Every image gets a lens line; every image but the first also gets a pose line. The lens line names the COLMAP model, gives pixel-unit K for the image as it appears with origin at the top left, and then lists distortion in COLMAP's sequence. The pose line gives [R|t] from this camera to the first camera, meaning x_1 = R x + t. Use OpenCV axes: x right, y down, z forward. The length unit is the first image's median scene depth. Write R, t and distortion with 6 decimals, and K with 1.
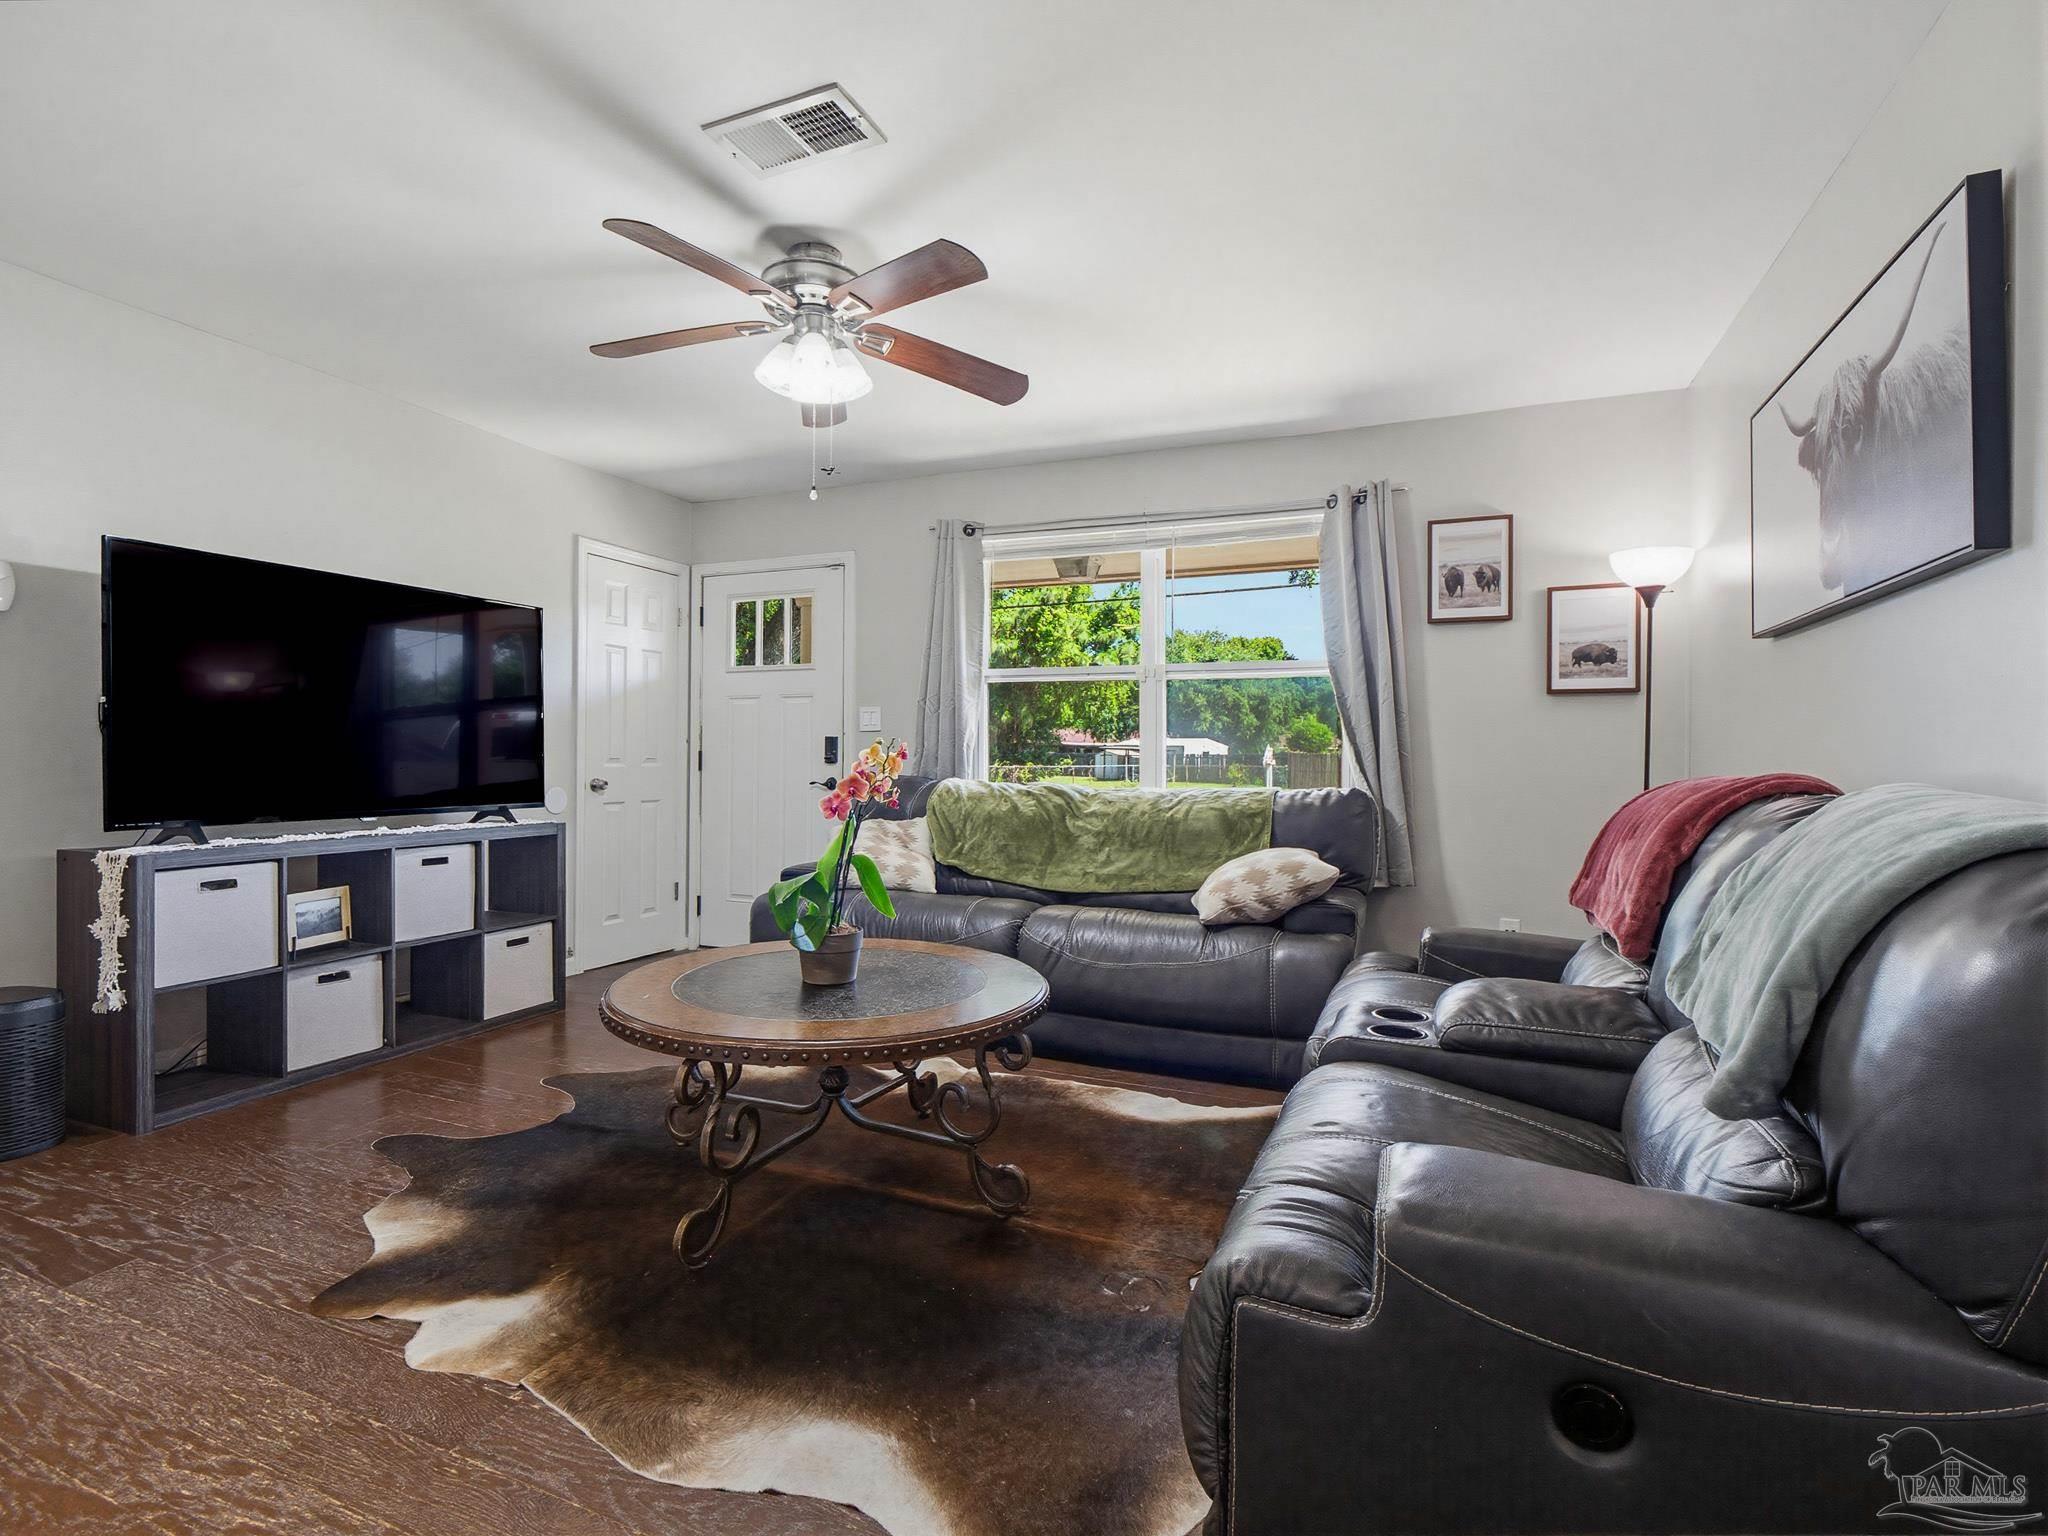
lens RADIAL K [[973.5, 0, 1023.3], [0, 973.5, 751.1], [0, 0, 1]] dist [-0.002937, -0.000942]
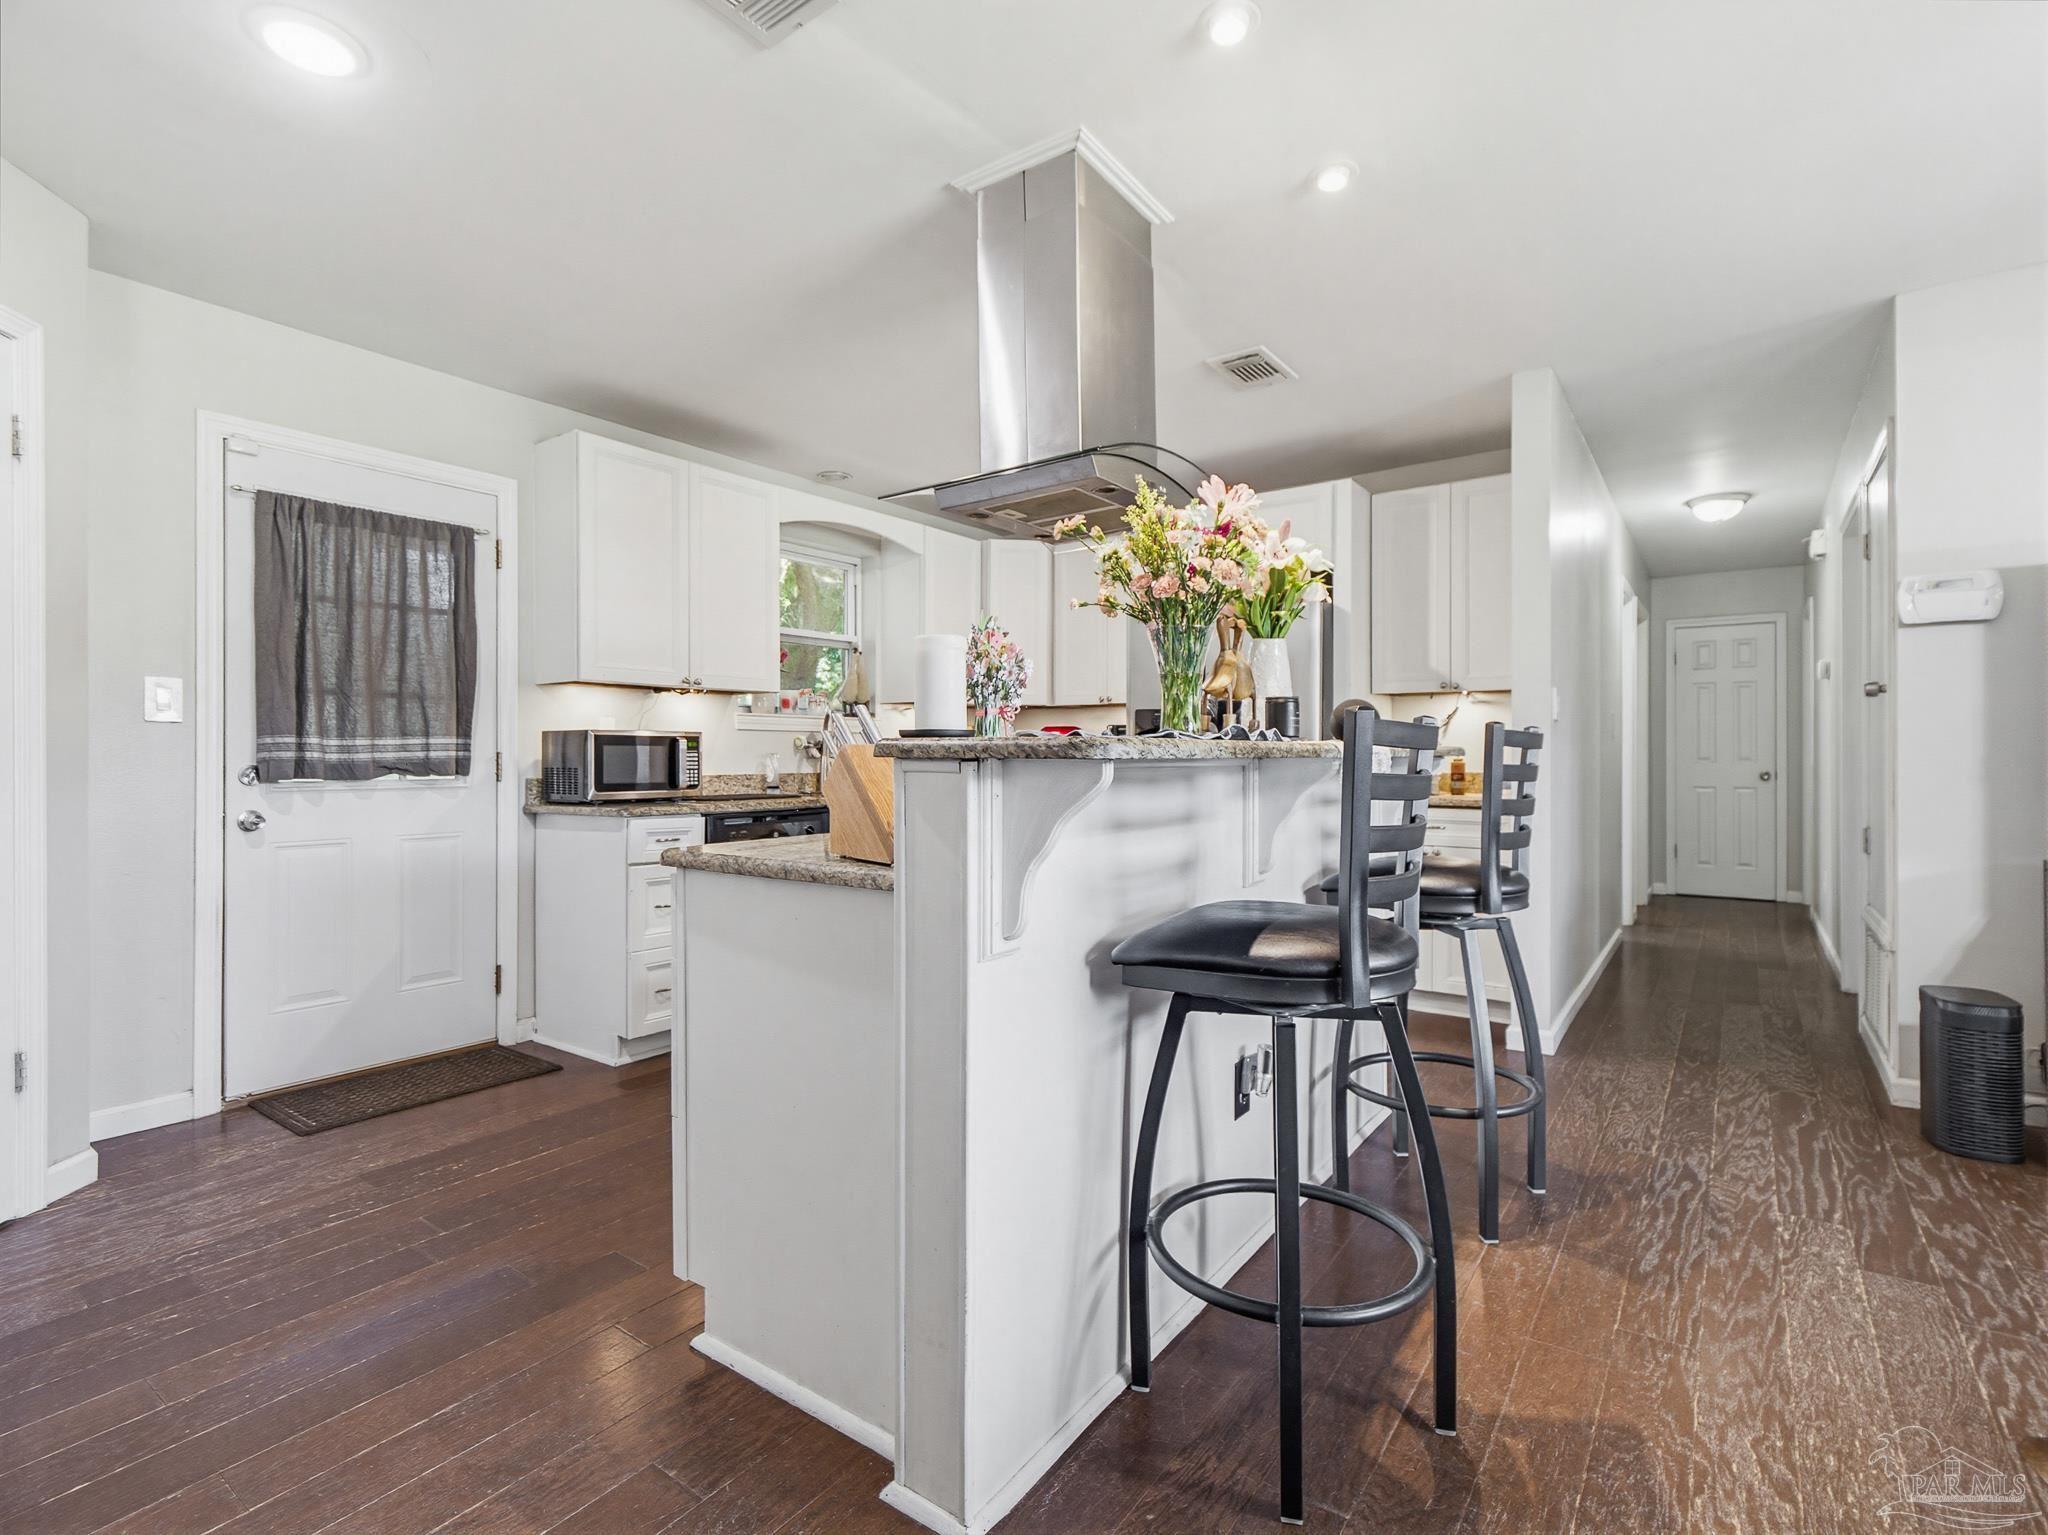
lens RADIAL K [[973.5, 0, 1029.8], [0, 973.5, 763.8], [0, 0, 1]] dist [-0.002937, -0.000942]
pose [[-0.231144, -0.002778, -0.972916, 0.118489], [0.005570, 0.999976, -0.004179, 0.003577], [0.972904, -0.006385, -0.231123, 0.185458]]
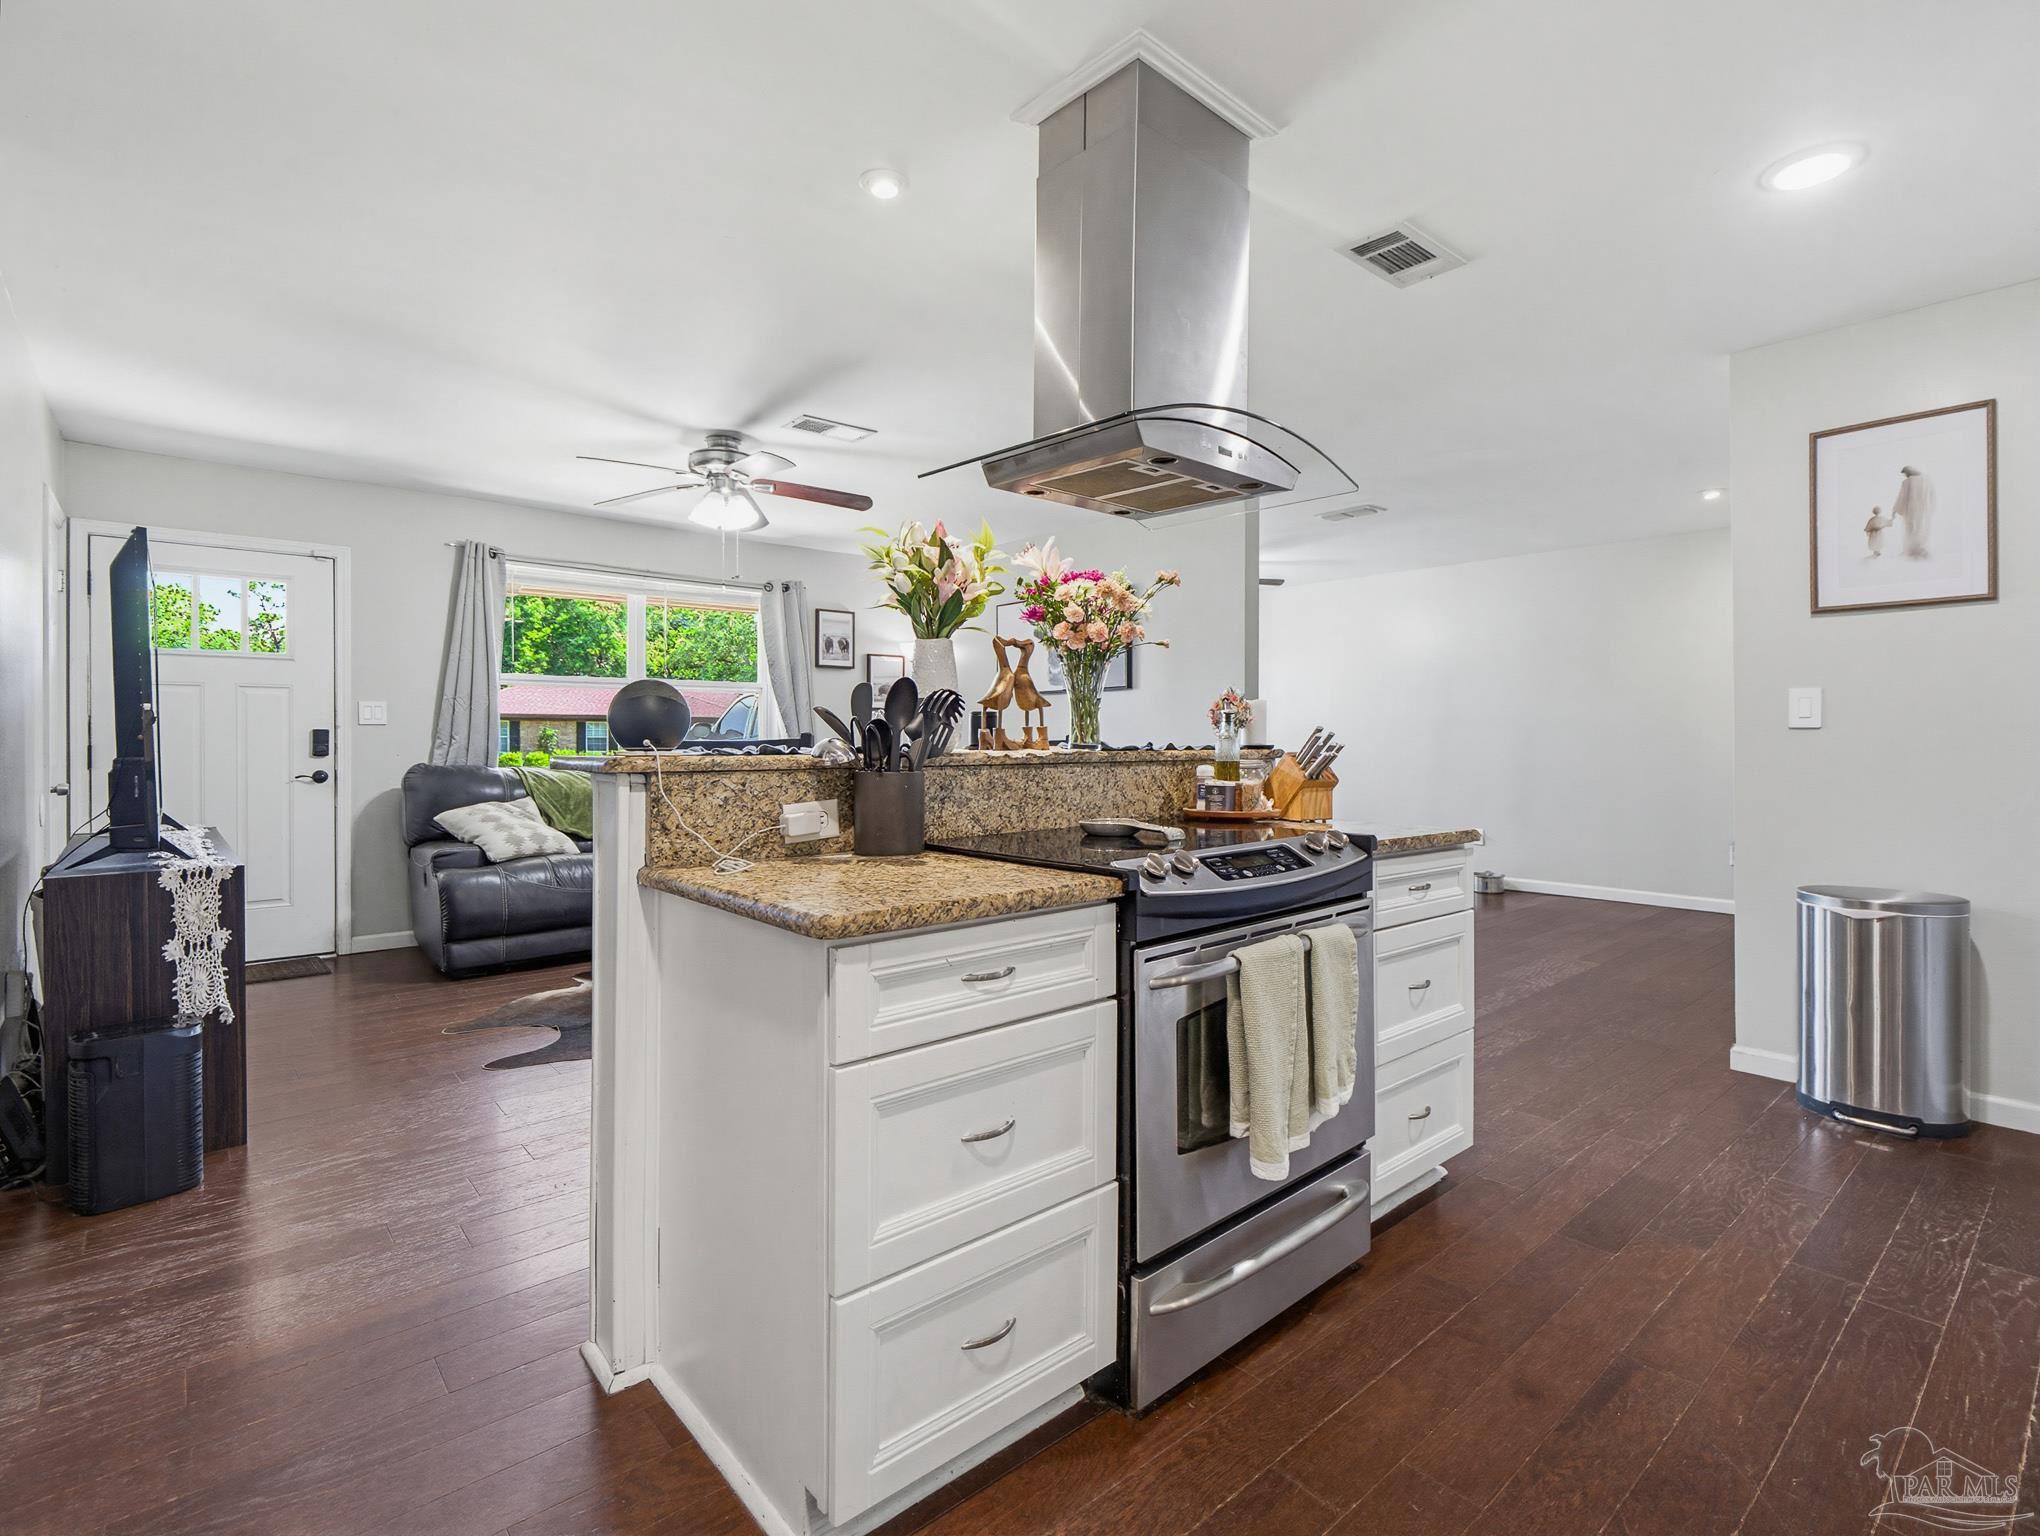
lens RADIAL K [[969.7, 0, 1038.9], [0, 969.7, 729.4], [0, 0, 1]] dist [-0.002937, -0.000942]
pose [[0.431591, -0.001726, 0.902068, -1.007543], [-0.002258, 0.999993, 0.002994, -0.025704], [-0.902067, -0.003329, 0.431584, -0.115212]]
